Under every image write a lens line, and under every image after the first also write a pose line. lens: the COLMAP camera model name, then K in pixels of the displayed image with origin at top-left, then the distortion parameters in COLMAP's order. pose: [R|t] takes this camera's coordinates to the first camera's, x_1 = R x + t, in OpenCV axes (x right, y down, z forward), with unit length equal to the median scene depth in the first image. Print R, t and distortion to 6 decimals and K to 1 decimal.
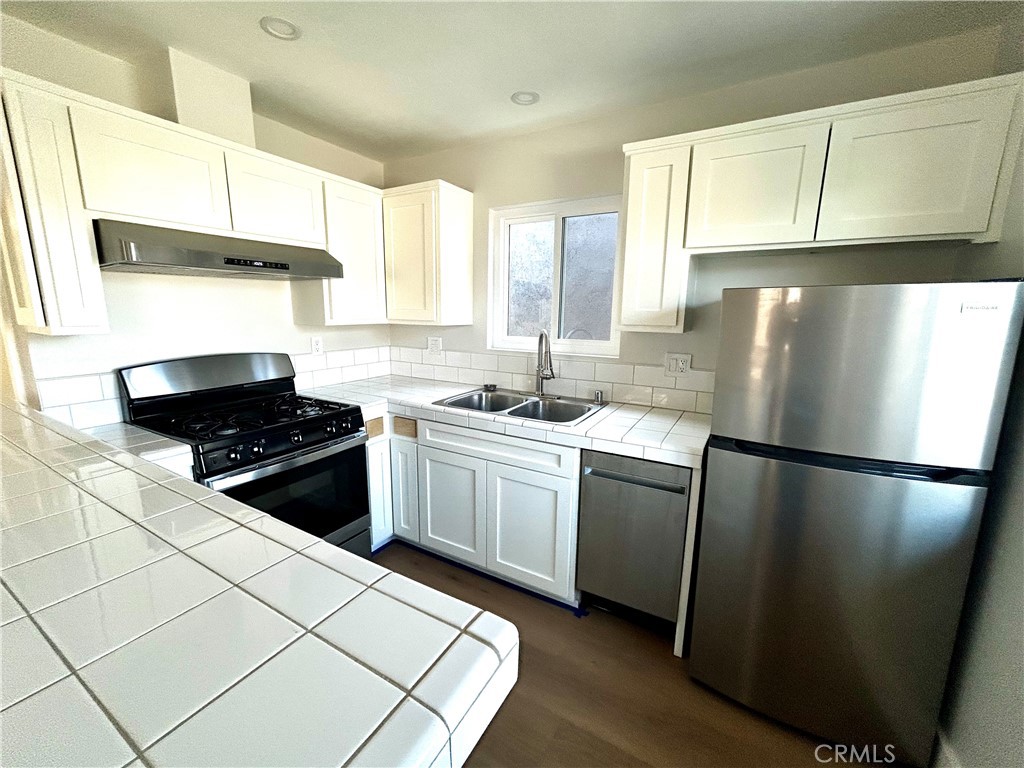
lens RADIAL K [[414.7, 0, 512.0], [0, 414.7, 384.0], [0, 0, 1]] dist [-0.001864, 0.000209]
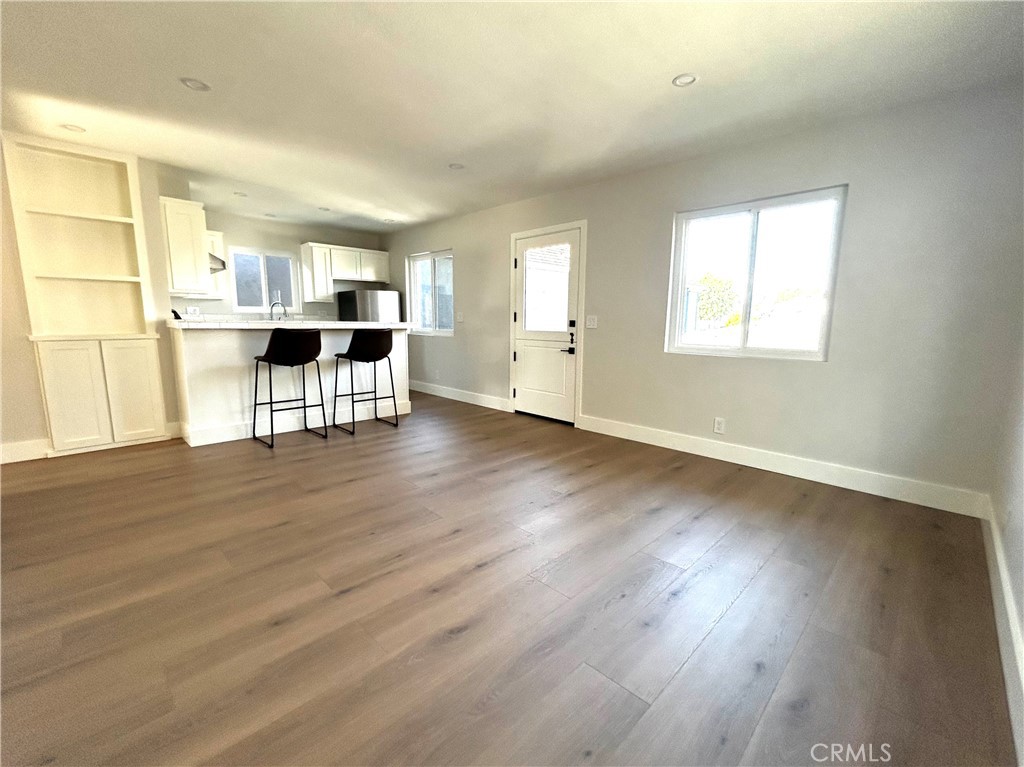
lens RADIAL K [[414.7, 0, 512.0], [0, 414.7, 383.5], [0, 0, 1]] dist [-0.001864, 0.000209]
pose [[0.282318, -0.138527, 0.949266, -2.959848], [0.169505, 0.981153, 0.092769, 0.561180], [-0.944227, 0.134715, 0.300478, -1.556642]]
